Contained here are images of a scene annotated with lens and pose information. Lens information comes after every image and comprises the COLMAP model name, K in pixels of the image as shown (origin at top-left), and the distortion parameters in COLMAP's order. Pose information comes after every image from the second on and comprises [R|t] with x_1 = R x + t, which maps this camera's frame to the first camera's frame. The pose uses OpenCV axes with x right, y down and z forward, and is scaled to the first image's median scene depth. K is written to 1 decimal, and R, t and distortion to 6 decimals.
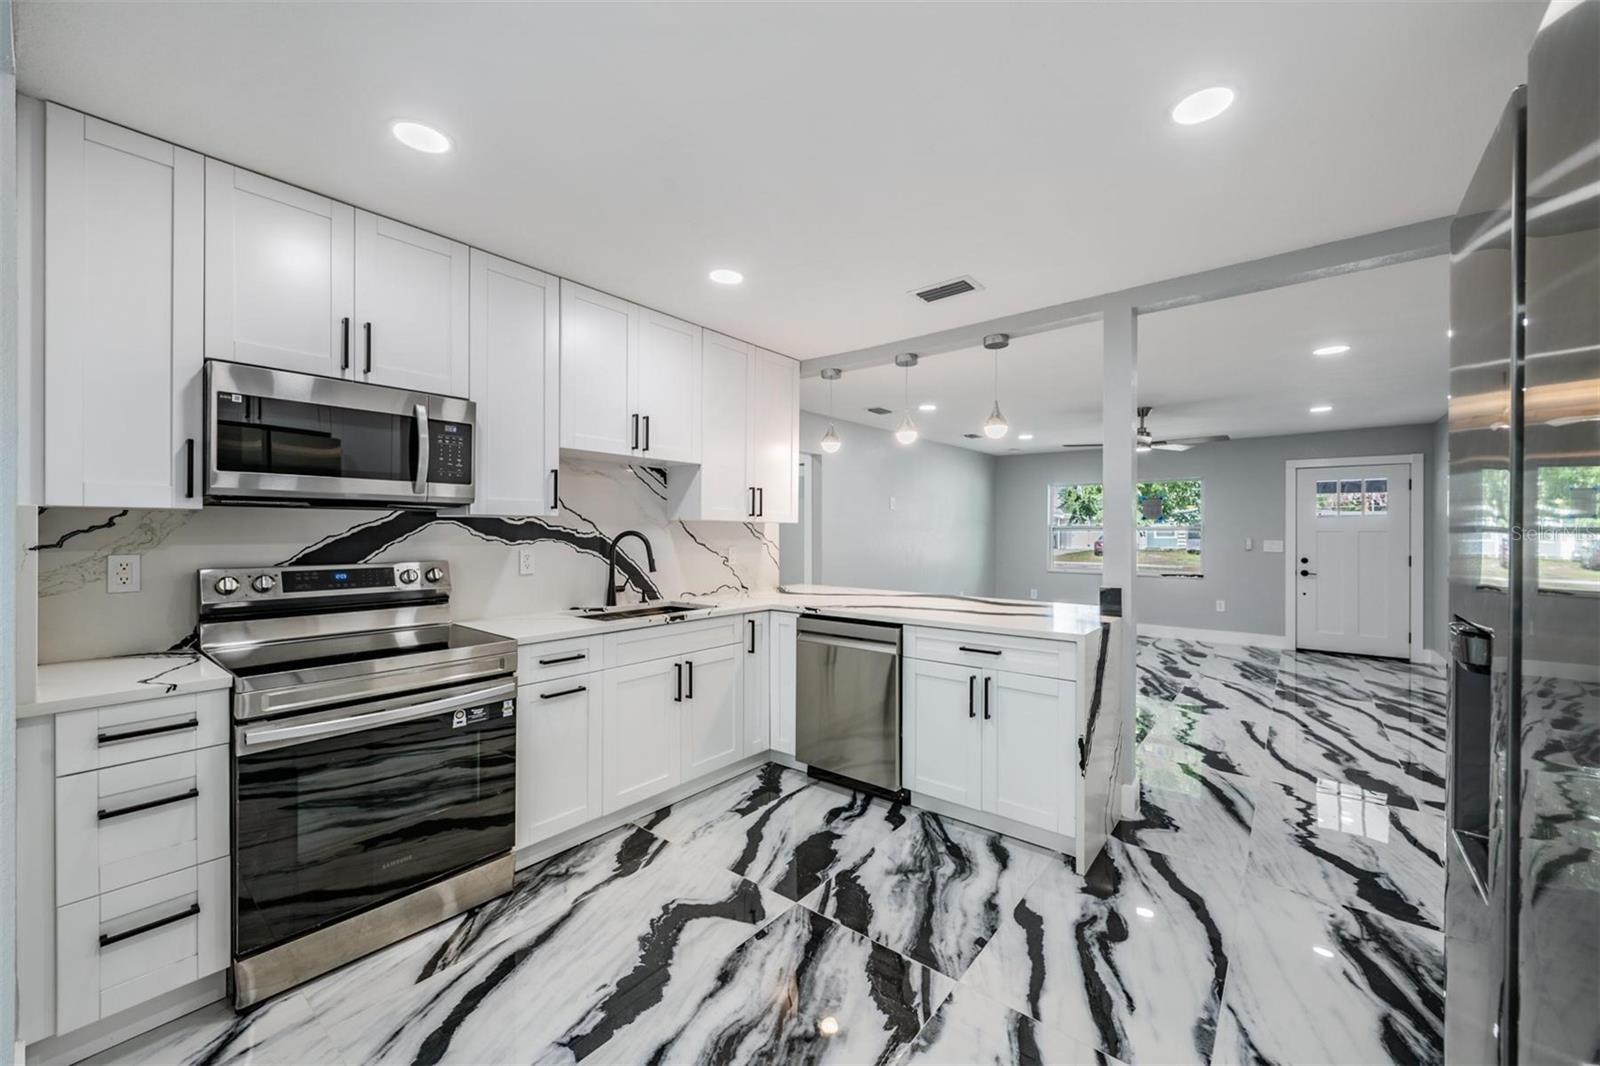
lens RADIAL K [[632.7, 0, 764.8], [0, 632.7, 539.0], [0, 0, 1]] dist [0.013929, -0.008340]
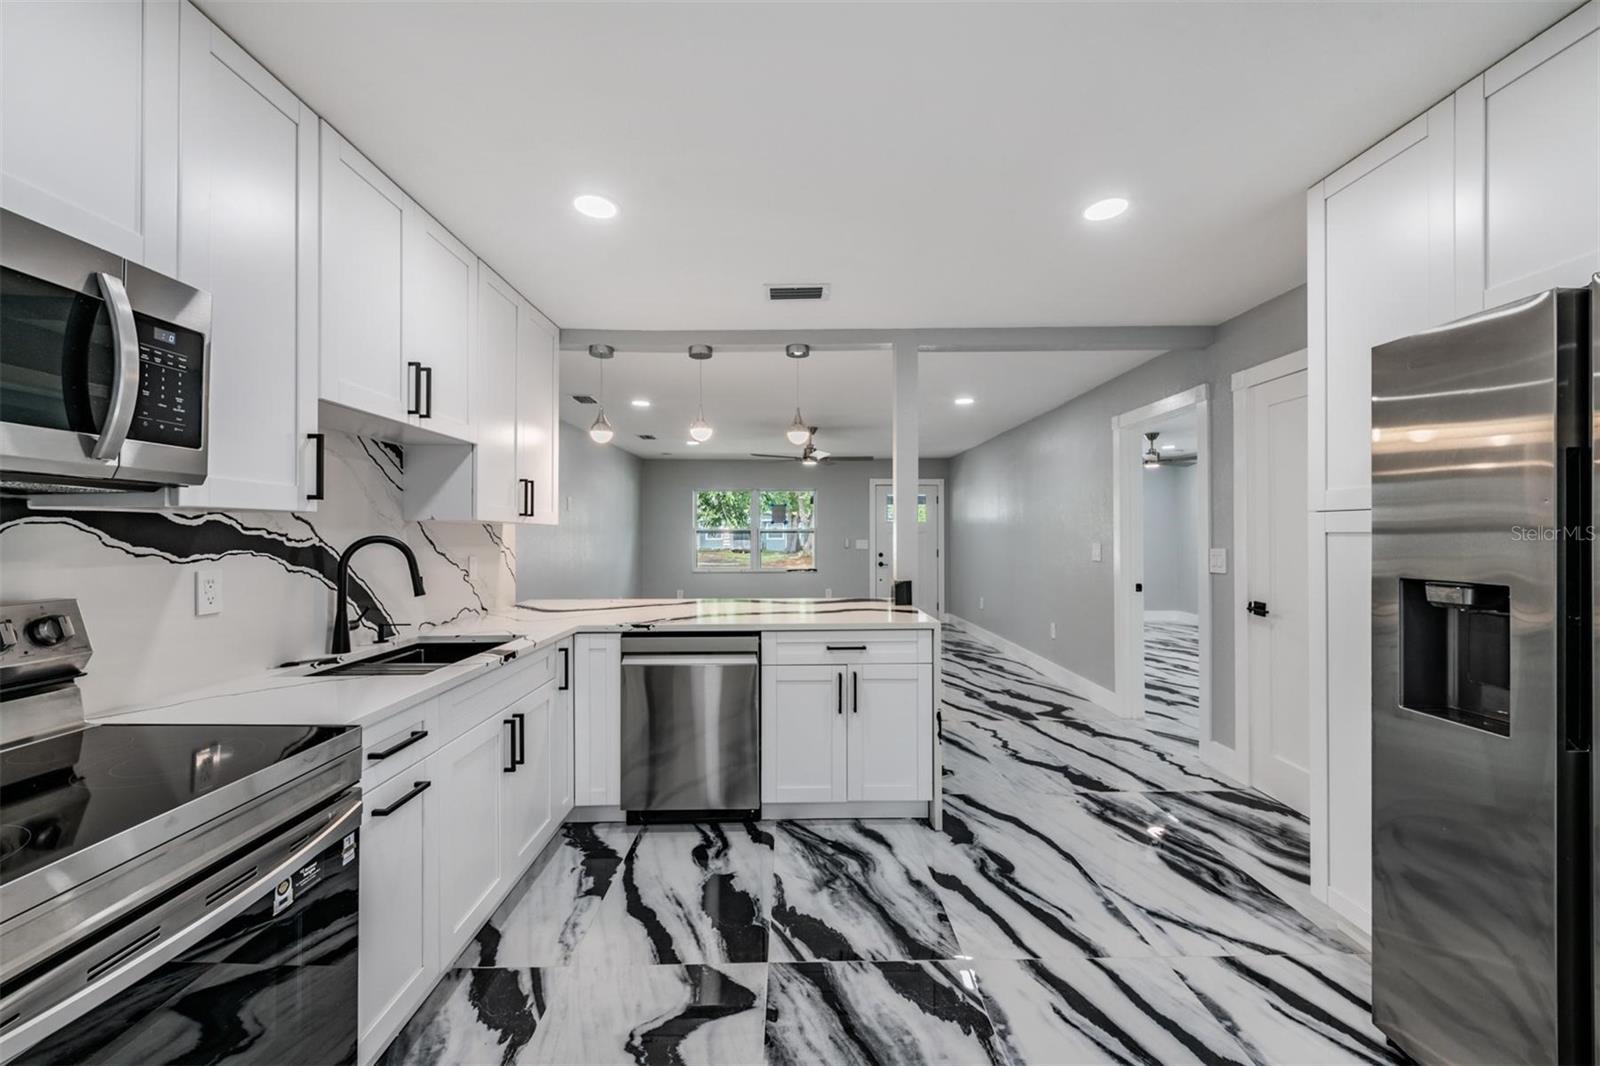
lens RADIAL K [[645.0, 0, 802.0], [0, 645.0, 538.2], [0, 0, 1]] dist [0.000962, -0.000418]
pose [[0.750046, -0.010590, 0.661301, -0.406663], [0.015386, 0.999881, -0.001439, -0.003428], [-0.661207, 0.011254, 0.750119, 0.250641]]
